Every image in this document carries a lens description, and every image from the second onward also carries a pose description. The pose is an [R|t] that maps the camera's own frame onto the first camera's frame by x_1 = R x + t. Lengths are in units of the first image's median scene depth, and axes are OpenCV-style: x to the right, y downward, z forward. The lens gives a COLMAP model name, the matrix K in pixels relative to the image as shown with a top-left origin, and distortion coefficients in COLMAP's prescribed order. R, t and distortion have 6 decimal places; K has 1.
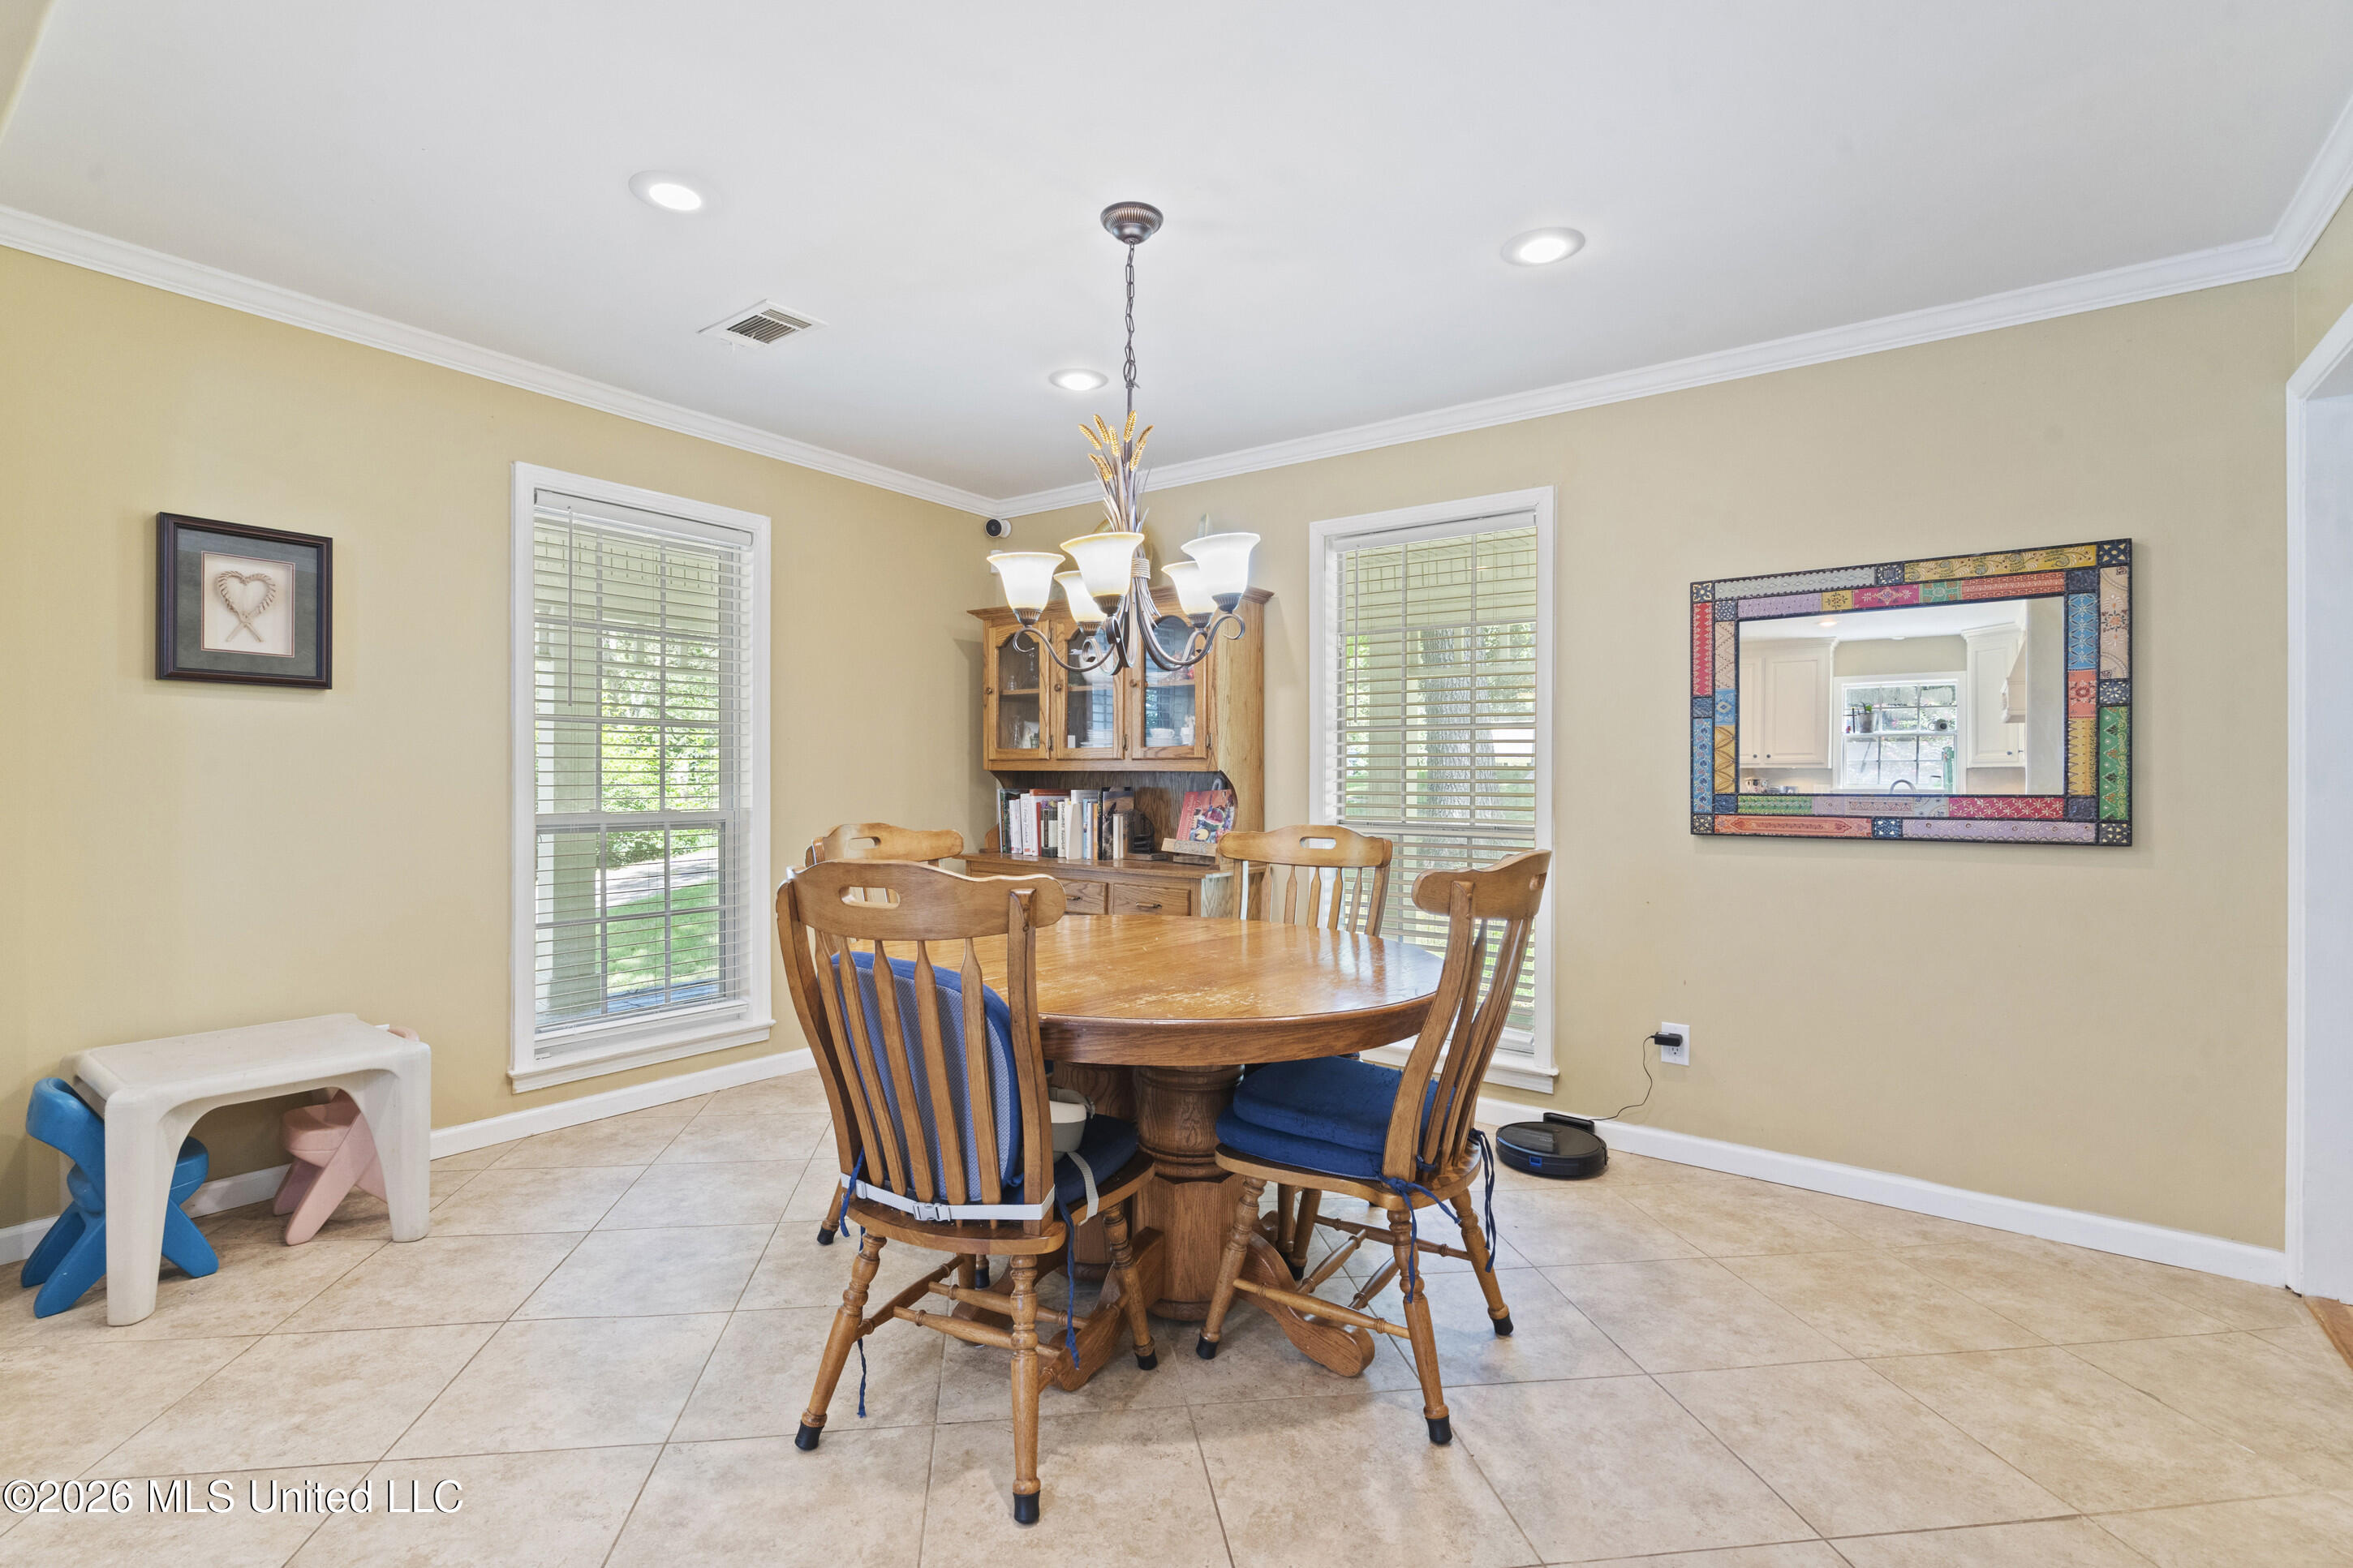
lens RADIAL K [[1077.8, 0, 1162.3], [0, 1077.8, 773.2], [0, 0, 1]] dist [-0.009848, 0.002933]
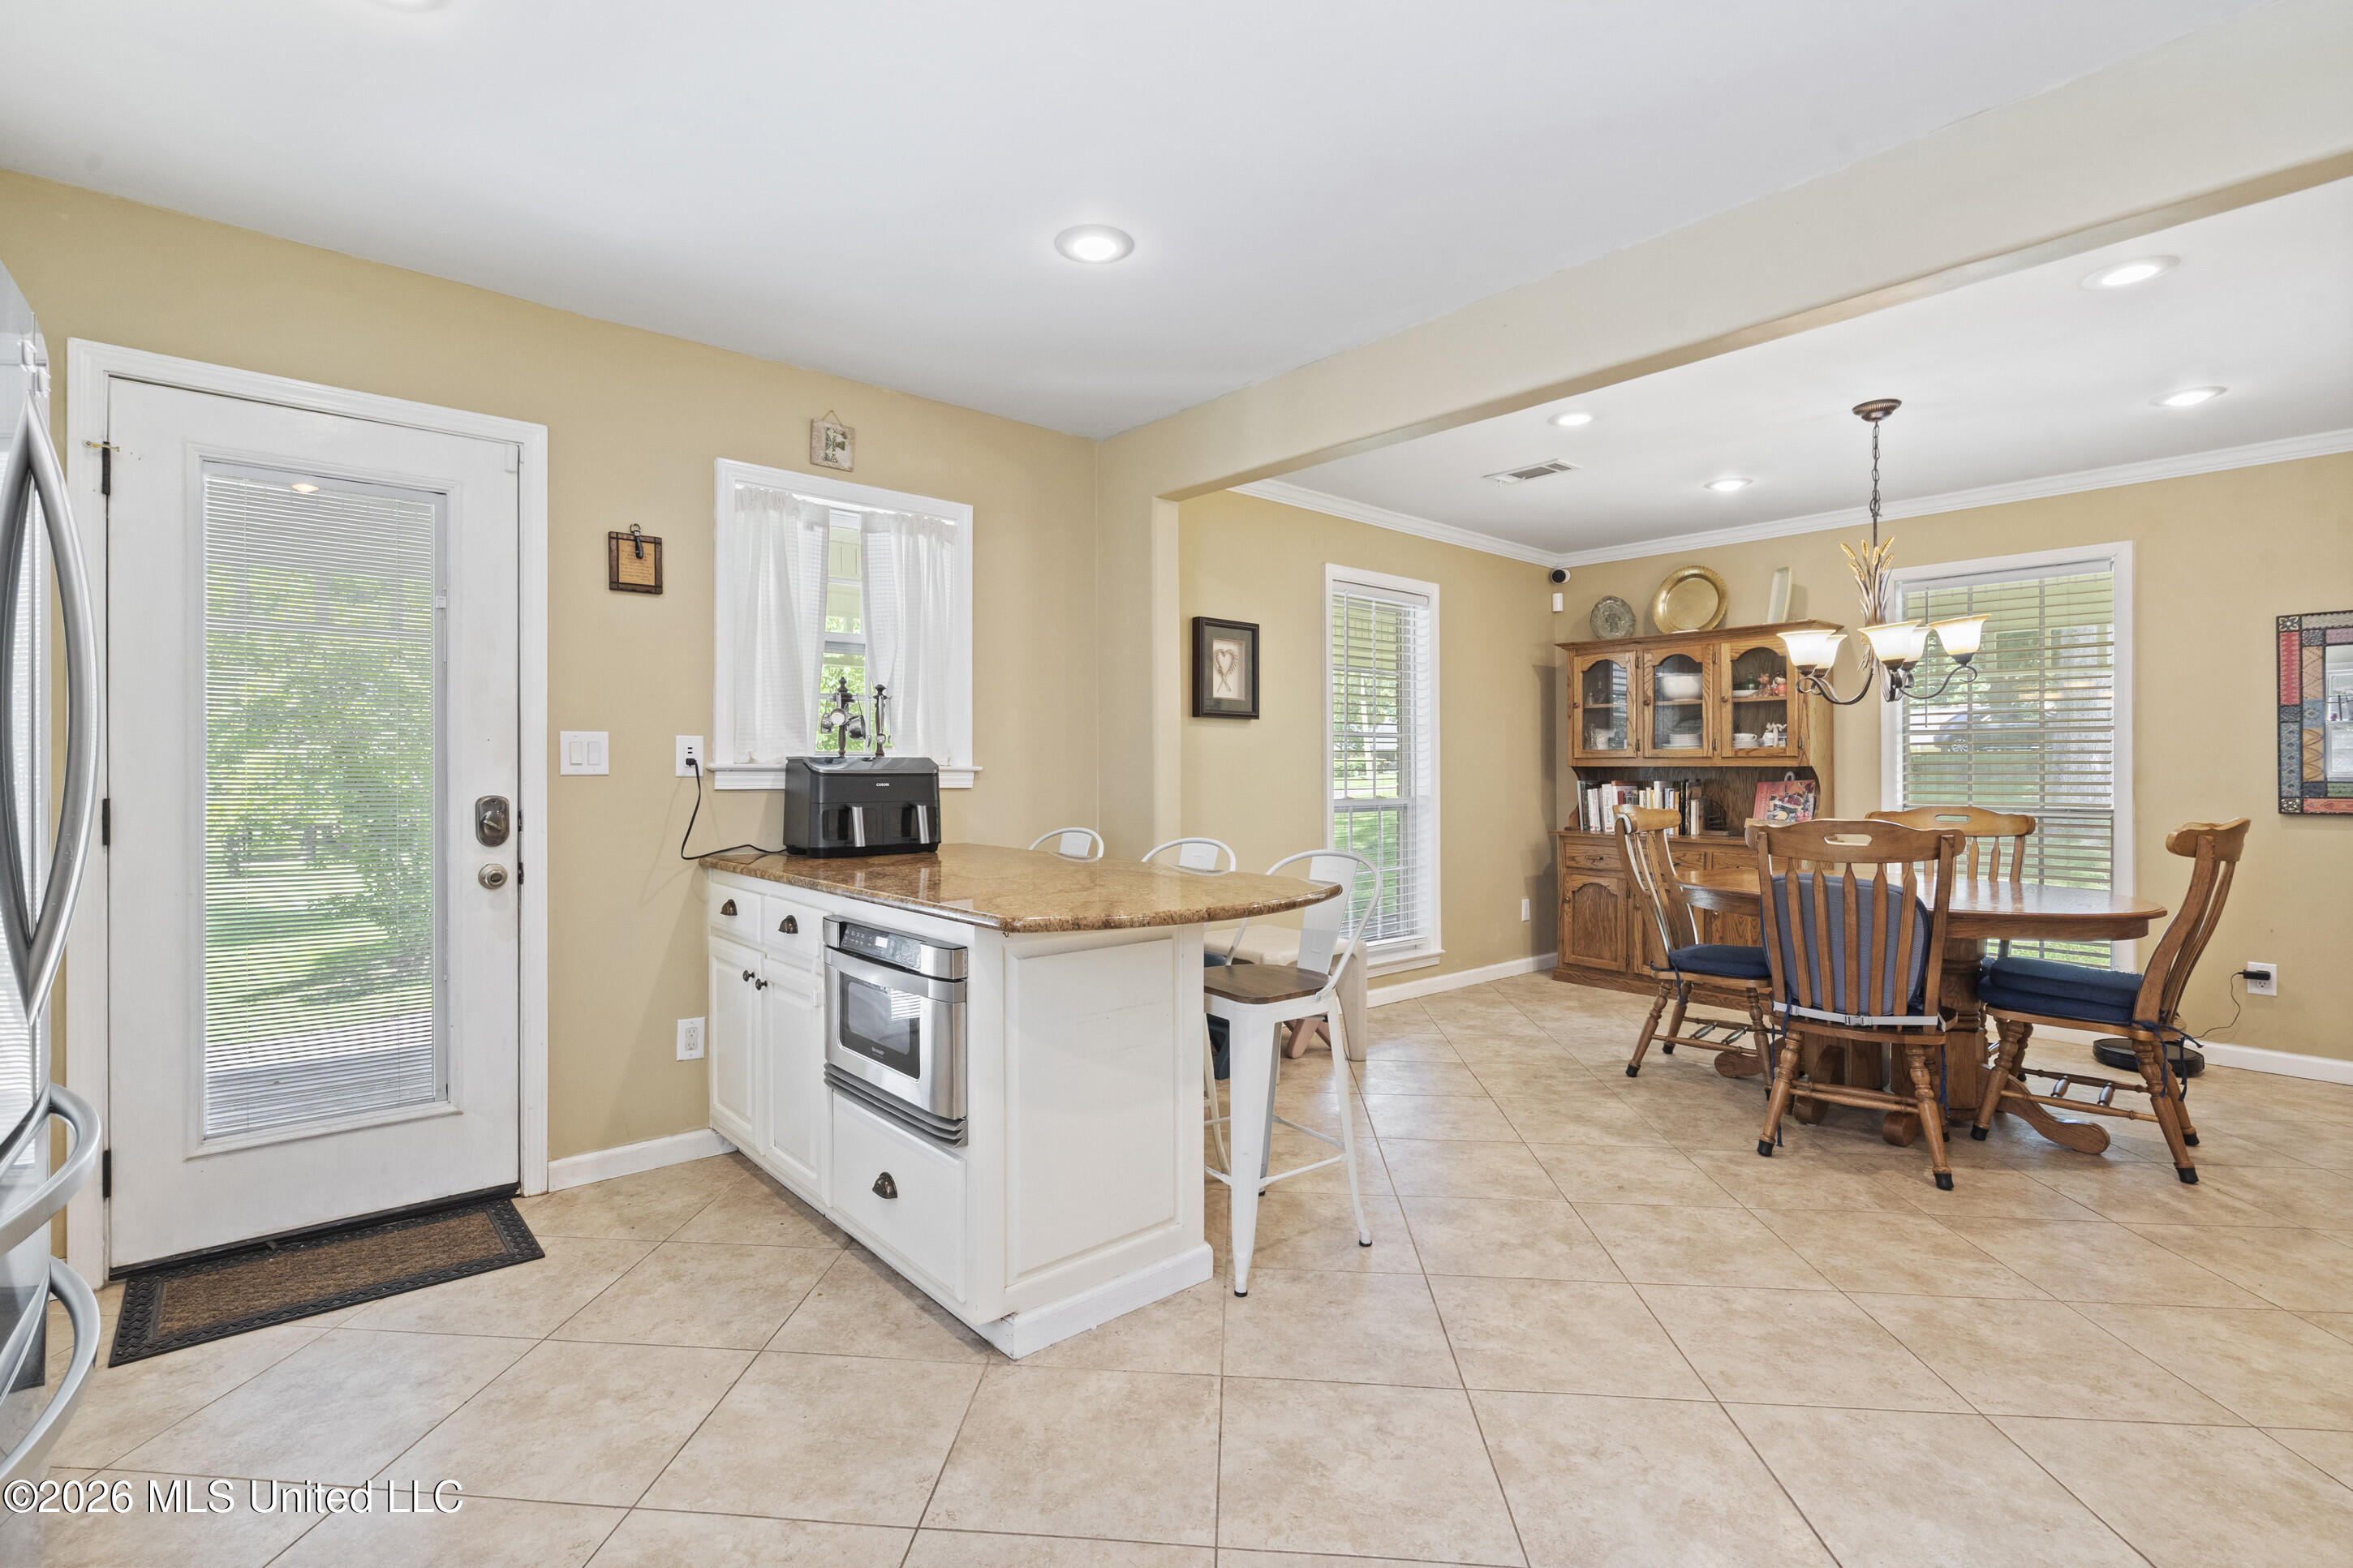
lens RADIAL K [[1077.8, 0, 1152.5], [0, 1077.8, 761.4], [0, 0, 1]] dist [-0.009848, 0.002933]
pose [[0.973374, -0.008378, -0.229071, -0.528163], [0.007286, 0.999958, -0.005612, -0.007814], [0.229108, 0.003793, 0.973394, -0.552578]]
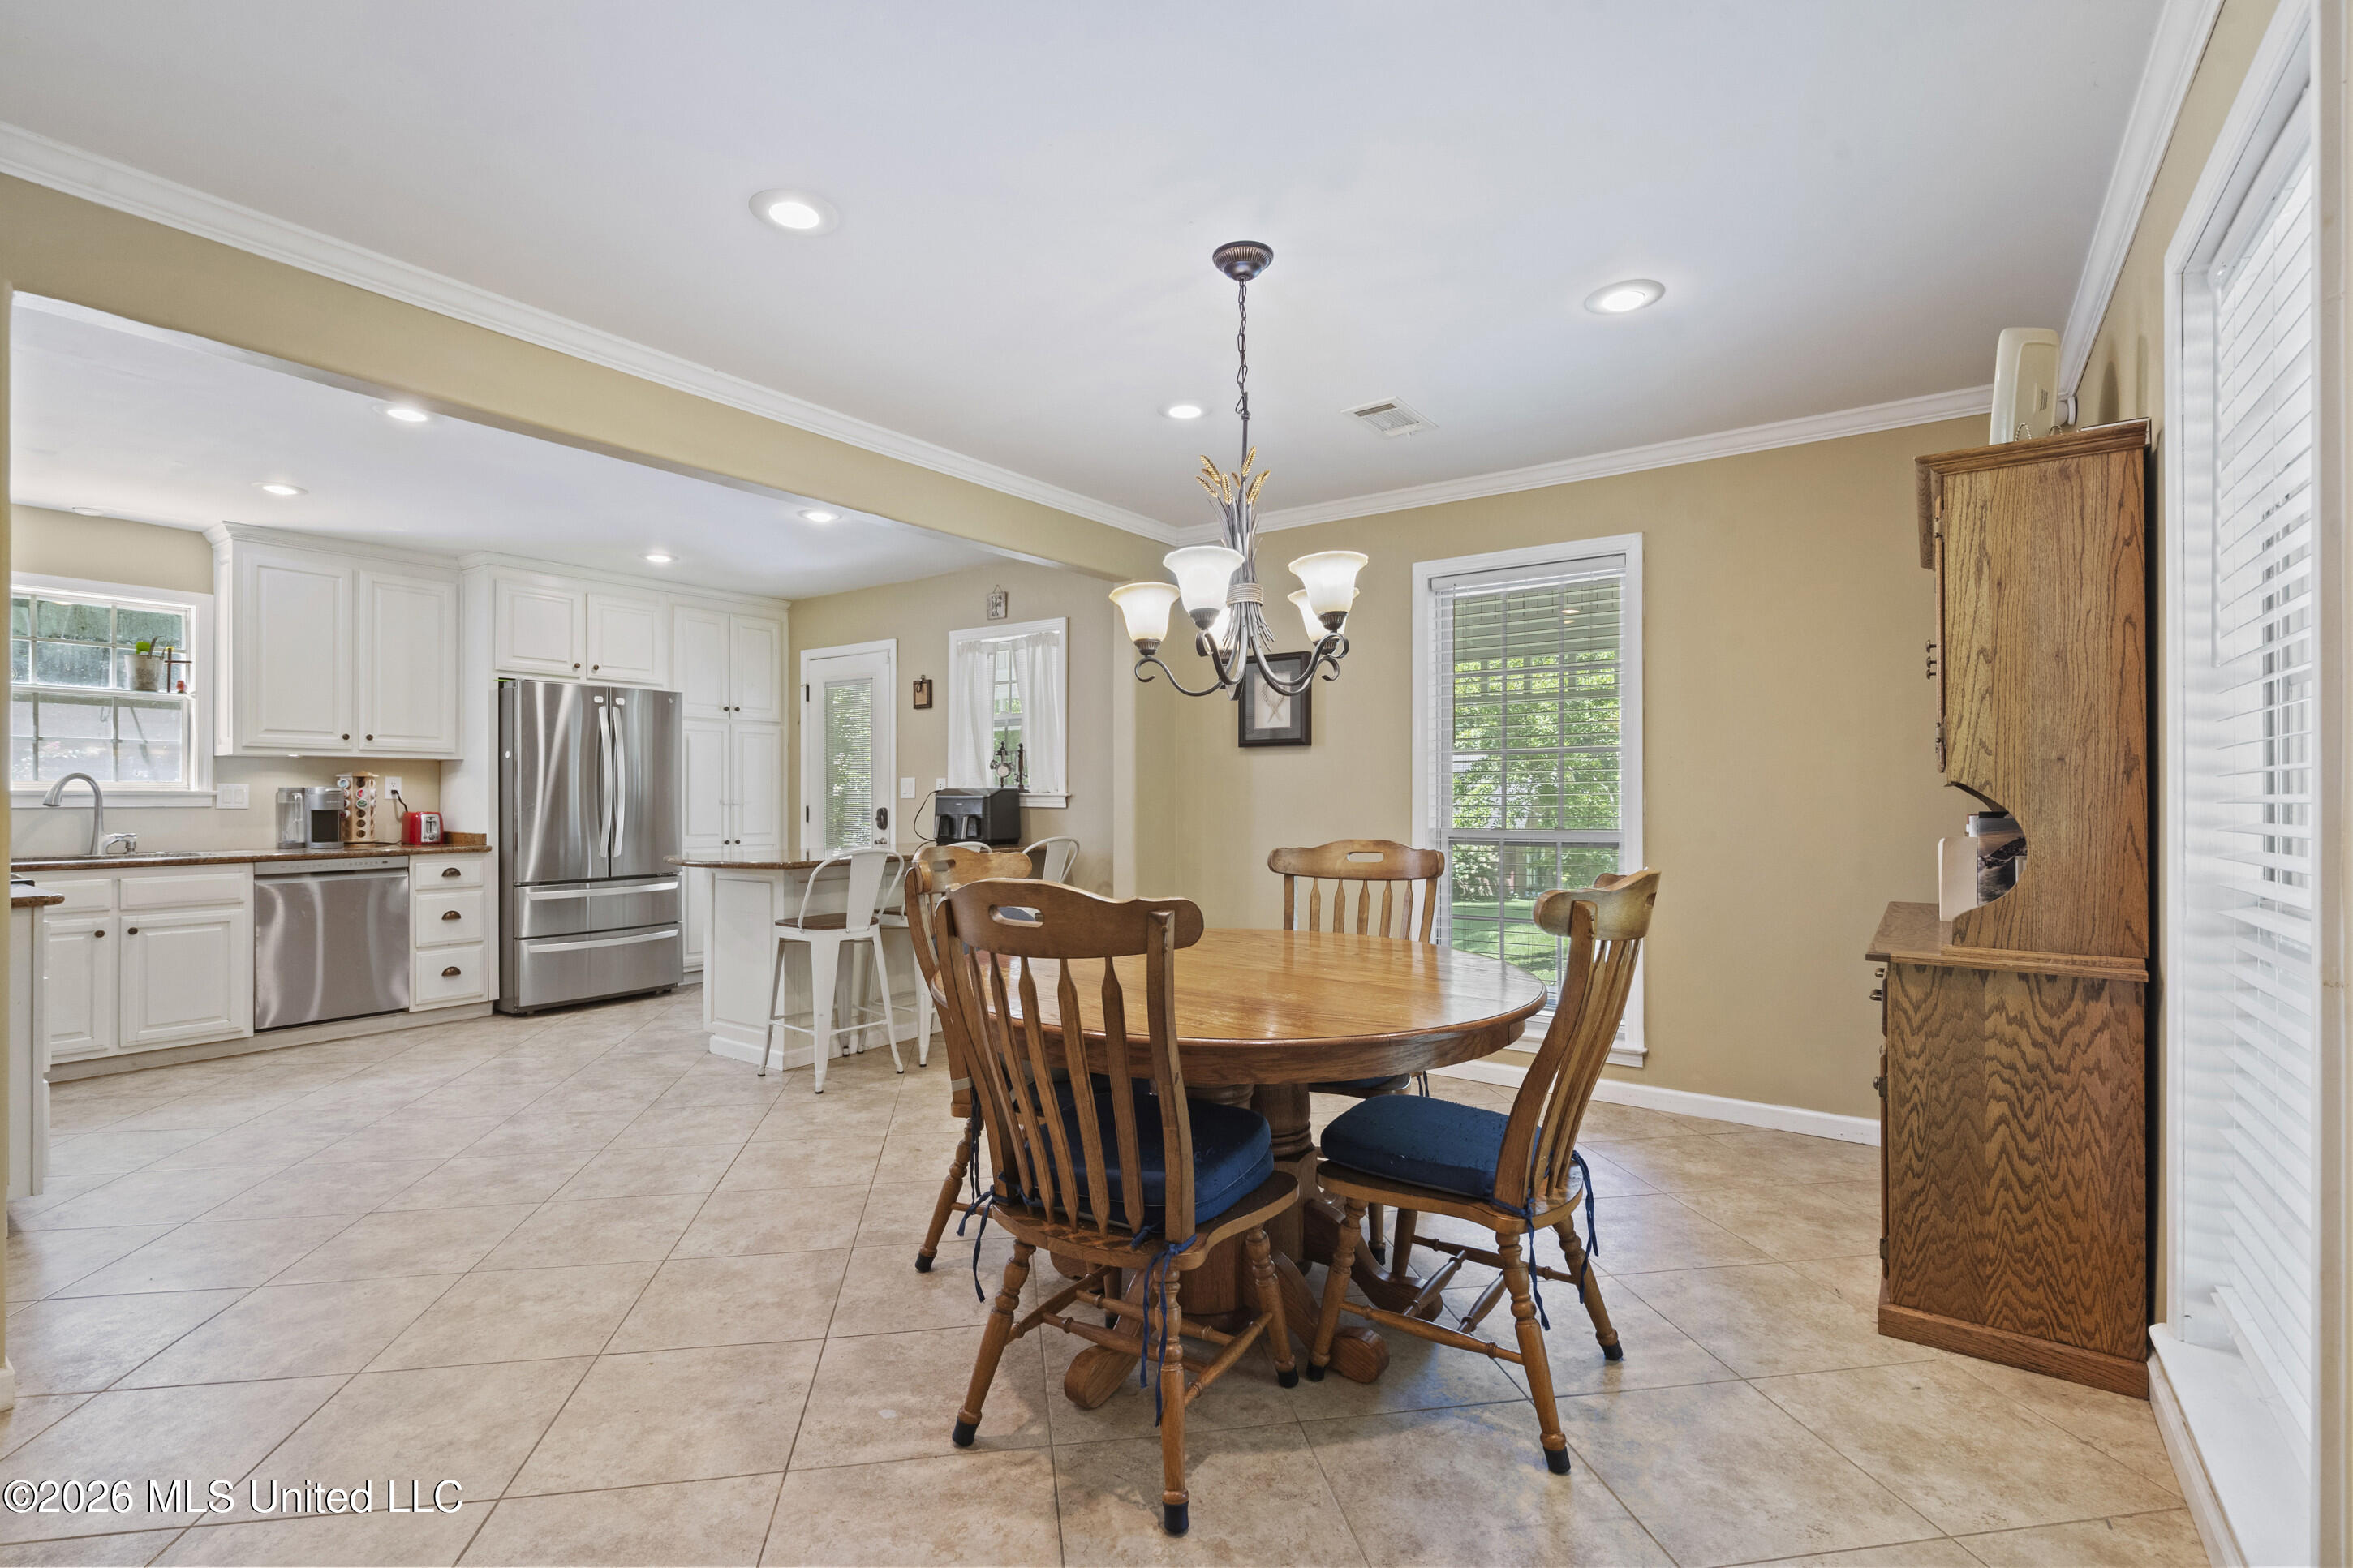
lens RADIAL K [[1077.8, 0, 1164.0], [0, 1077.8, 778.9], [0, 0, 1]] dist [-0.009848, 0.002933]
pose [[0.011335, -0.019910, -0.999738, 0.783369], [0.006527, 0.999782, -0.019837, 0.002526], [0.999914, -0.006300, 0.011462, 0.709510]]
